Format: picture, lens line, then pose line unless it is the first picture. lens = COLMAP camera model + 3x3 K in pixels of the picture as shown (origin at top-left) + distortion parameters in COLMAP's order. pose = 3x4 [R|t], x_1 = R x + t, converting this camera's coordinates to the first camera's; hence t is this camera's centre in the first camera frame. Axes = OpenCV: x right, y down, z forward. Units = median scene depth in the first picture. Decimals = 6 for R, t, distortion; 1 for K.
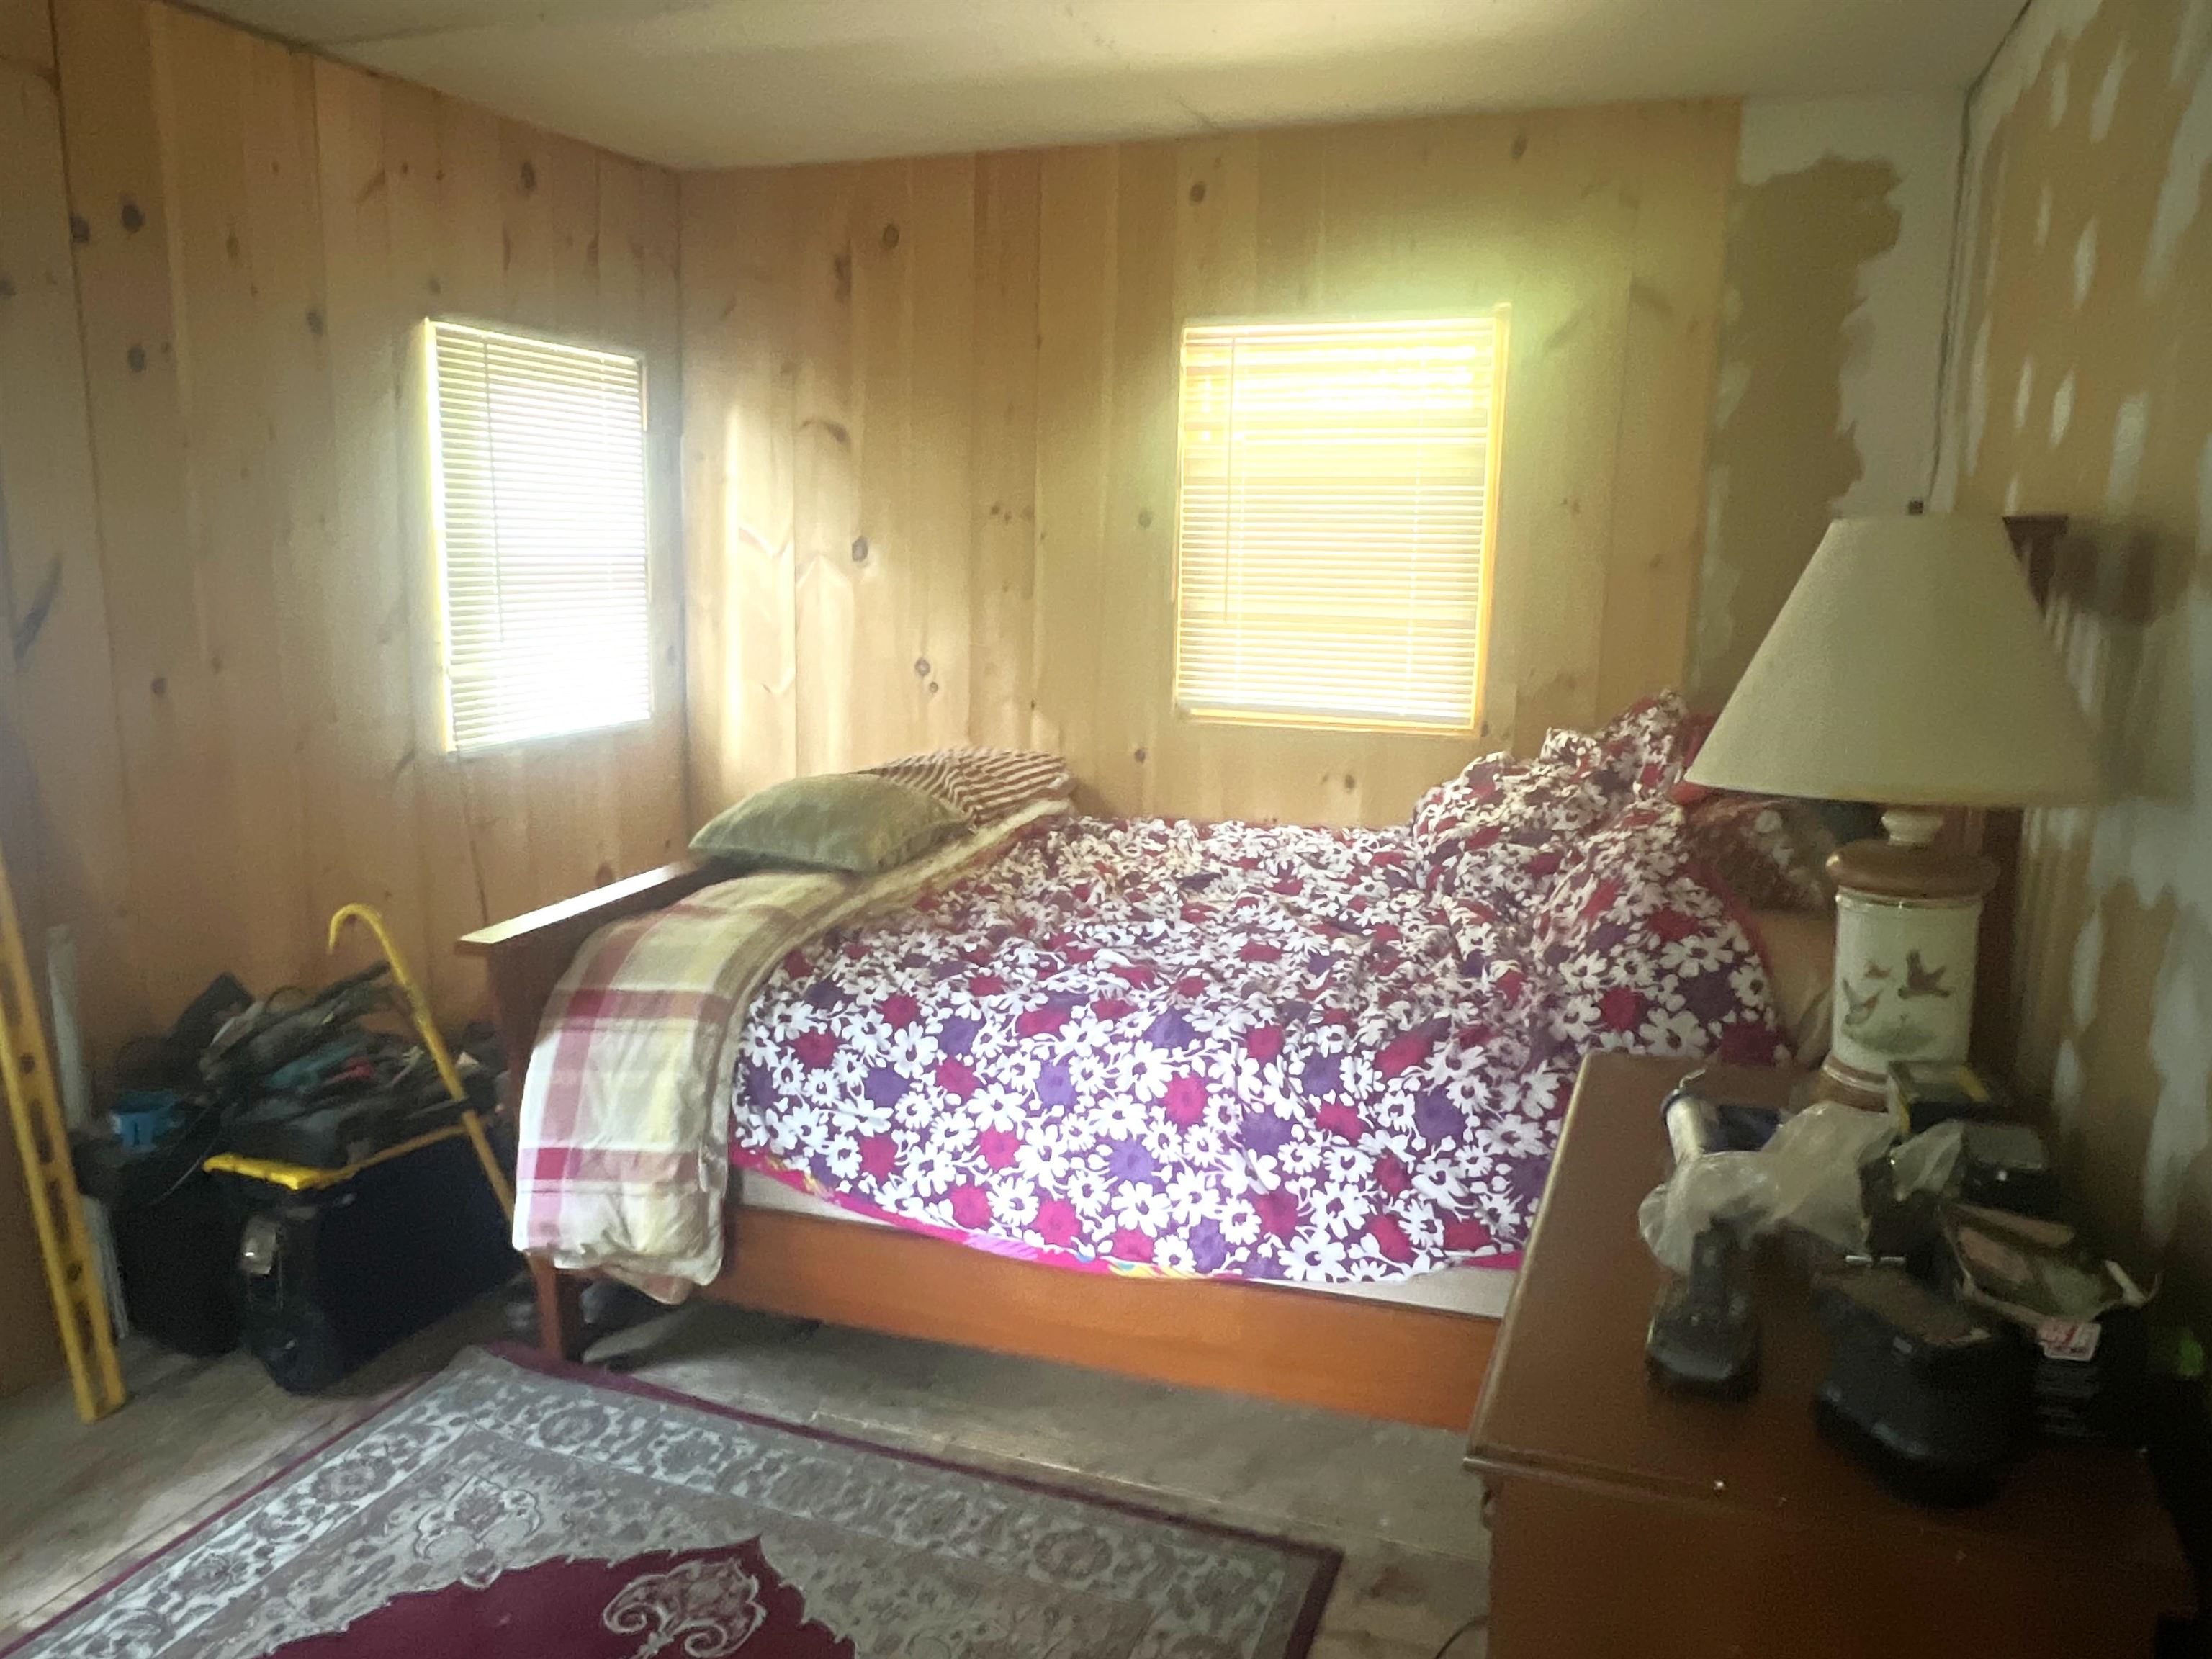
lens RADIAL K [[1538.6, 0, 1099.1], [0, 1538.6, 829.1], [0, 0, 1]] dist [-0.009089, 0.004190]
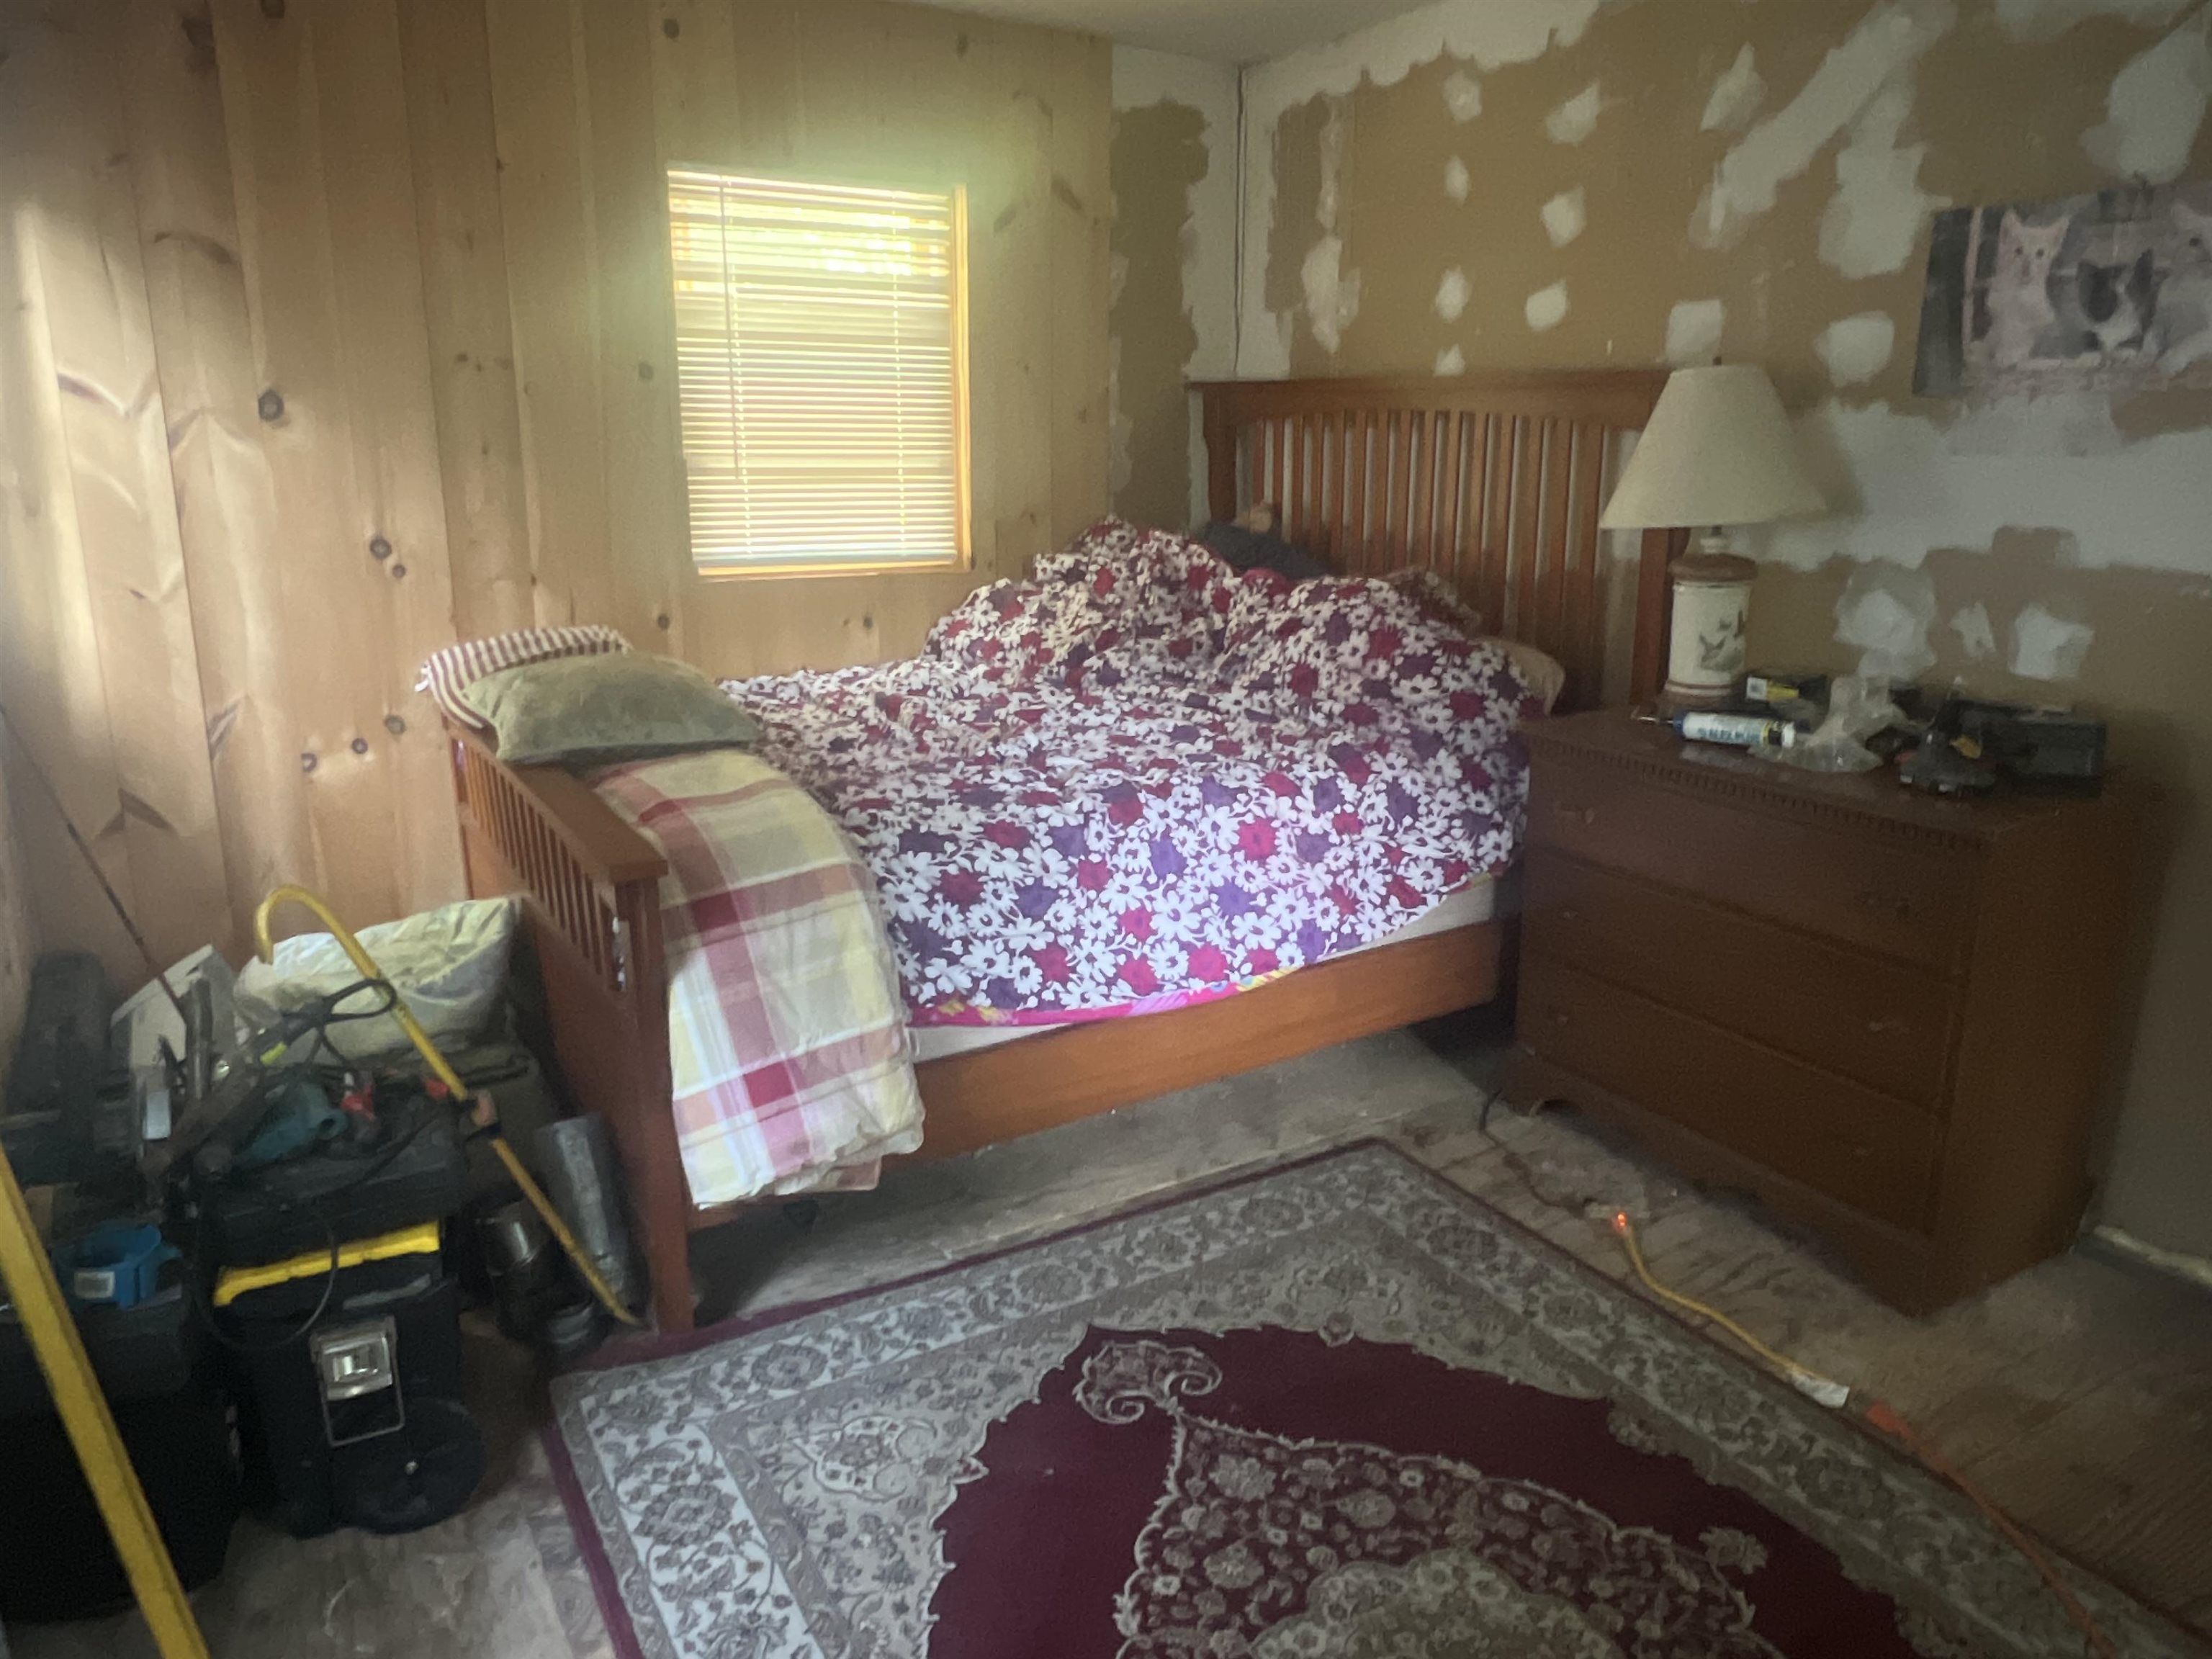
lens RADIAL K [[1538.6, 0, 1095.5], [0, 1538.6, 829.5], [0, 0, 1]] dist [-0.009089, 0.004190]
pose [[0.622173, -0.204979, 0.755569, -0.923608], [0.149580, 0.978460, 0.142276, -0.027523], [-0.768457, 0.024498, 0.639432, 0.290834]]
